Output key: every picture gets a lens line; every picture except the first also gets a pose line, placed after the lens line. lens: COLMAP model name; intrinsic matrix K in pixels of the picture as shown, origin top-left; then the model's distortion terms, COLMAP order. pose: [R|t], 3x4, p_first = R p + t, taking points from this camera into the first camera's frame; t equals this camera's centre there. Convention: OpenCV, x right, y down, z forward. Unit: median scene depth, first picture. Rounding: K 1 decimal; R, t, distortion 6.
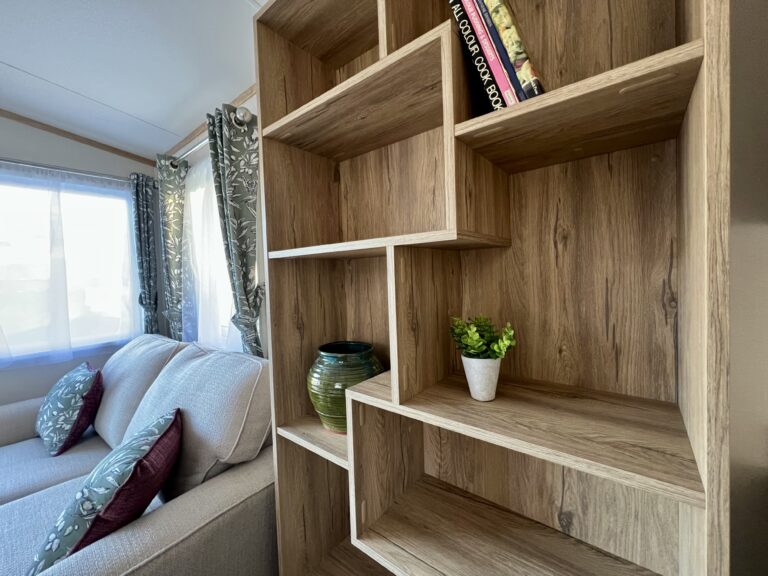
lens RADIAL K [[311.0, 0, 384.0], [0, 311.0, 288.0], [0, 0, 1]] dist [-0.001540, -0.000158]
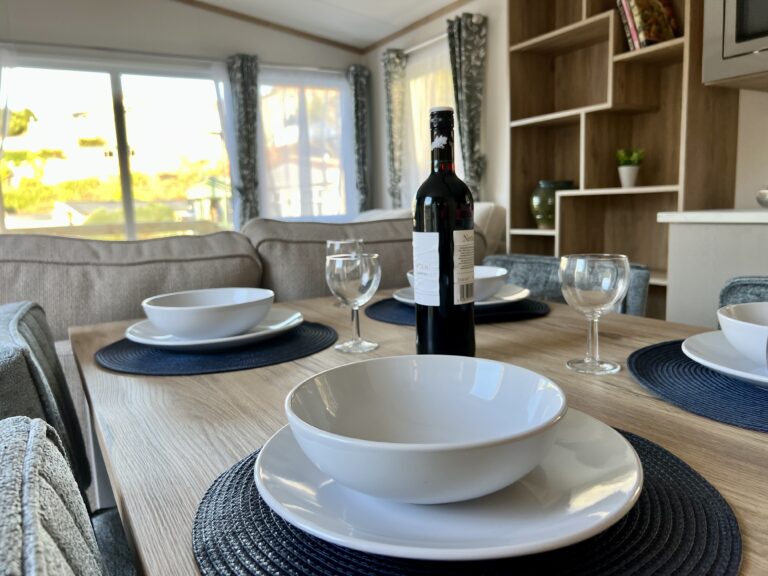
lens RADIAL K [[593.4, 0, 384.0], [0, 593.4, 288.0], [0, 0, 1]] dist [0.014999, -0.001361]
pose [[0.933296, 0.048399, -0.355832, 0.110529], [-0.010084, 0.994017, 0.108755, 0.269509], [0.358967, -0.097913, 0.928200, -1.454999]]
